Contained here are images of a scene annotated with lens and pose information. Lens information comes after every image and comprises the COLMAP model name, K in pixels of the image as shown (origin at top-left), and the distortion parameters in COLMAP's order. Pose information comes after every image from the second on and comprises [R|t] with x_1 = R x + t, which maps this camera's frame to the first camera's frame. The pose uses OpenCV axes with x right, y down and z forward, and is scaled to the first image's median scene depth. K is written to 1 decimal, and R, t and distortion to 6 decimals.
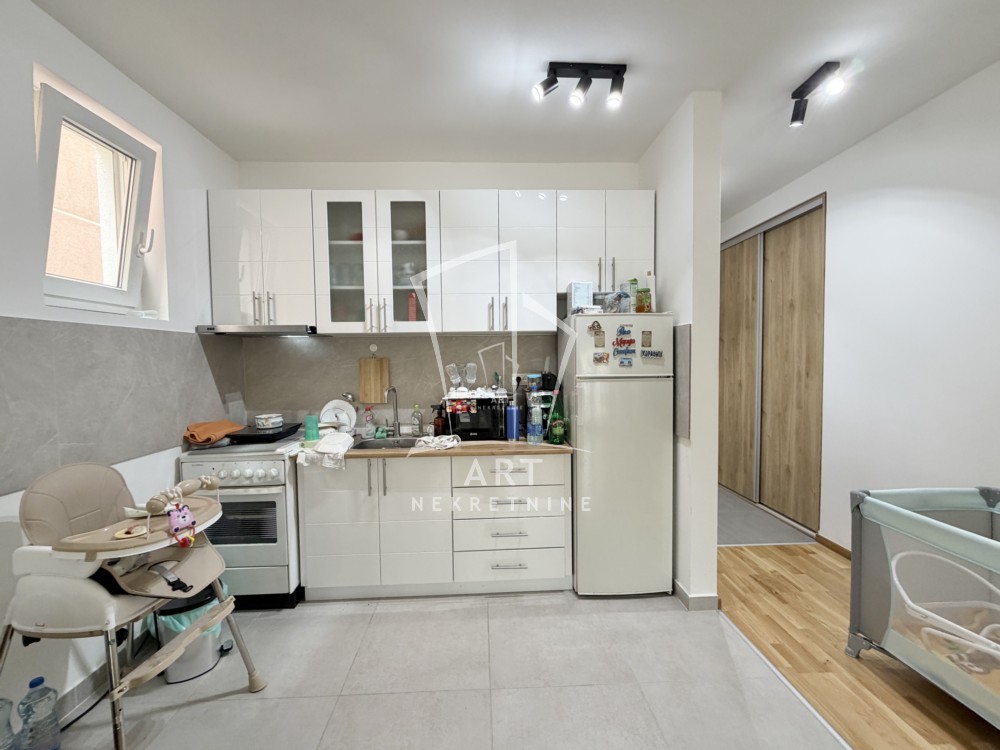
lens RADIAL K [[404.3, 0, 494.9], [0, 404.3, 376.0], [0, 0, 1]] dist [-0.002732, 0.000019]
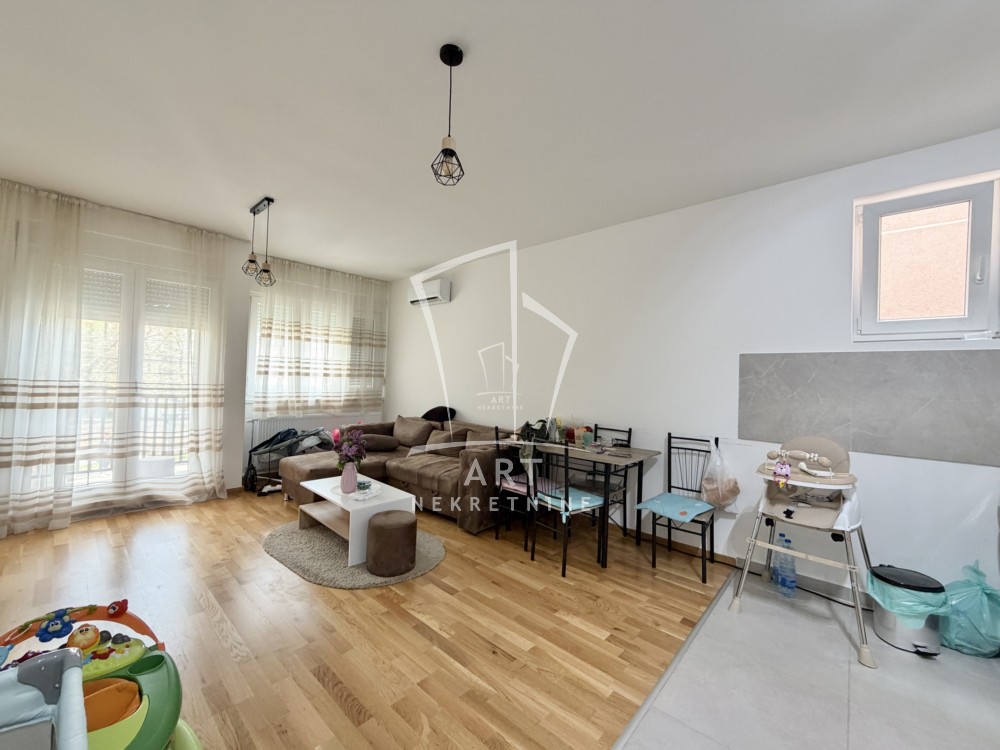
lens RADIAL K [[404.3, 0, 497.9], [0, 404.3, 372.8], [0, 0, 1]] dist [-0.002732, 0.000019]
pose [[-0.696766, -0.013295, -0.717175, 0.668875], [-0.049479, 0.998338, 0.029564, -0.019147], [0.715590, 0.056084, -0.696265, 0.702943]]
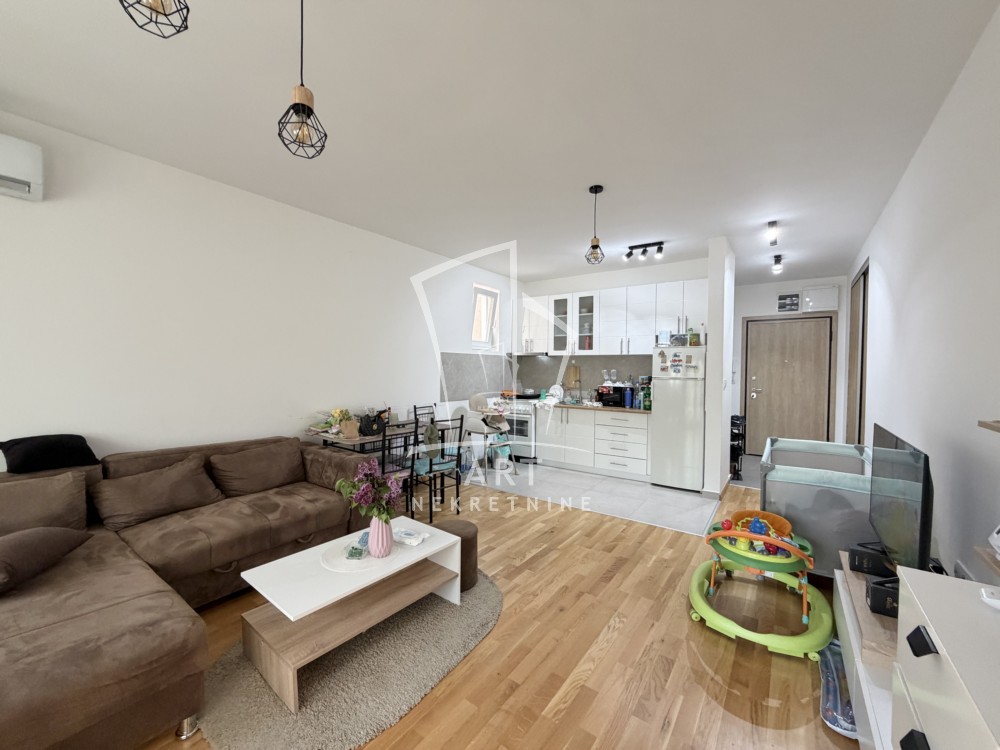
lens RADIAL K [[404.3, 0, 492.0], [0, 404.3, 375.3], [0, 0, 1]] dist [-0.002732, 0.000019]
pose [[0.785553, 0.033935, -0.617864, 0.763684], [-0.049494, 0.998742, -0.008073, 0.046189], [0.616812, 0.036923, 0.786244, -1.049077]]
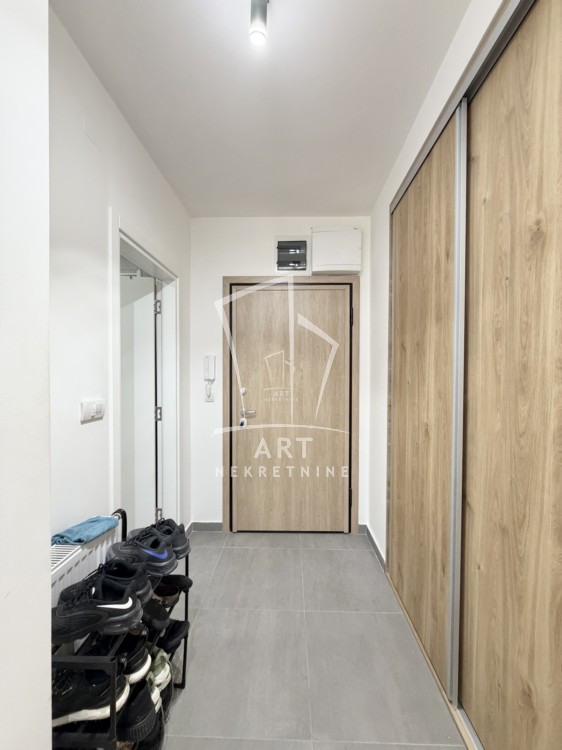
lens RADIAL K [[303.2, 0, 281.6], [0, 303.2, 378.4], [0, 0, 1]] dist [-0.002732, 0.000019]
pose [[0.999309, 0.017207, -0.032933, 0.656001], [-0.018109, 0.999464, -0.027272, -0.050014], [0.032446, 0.027850, 0.999085, 0.919454]]
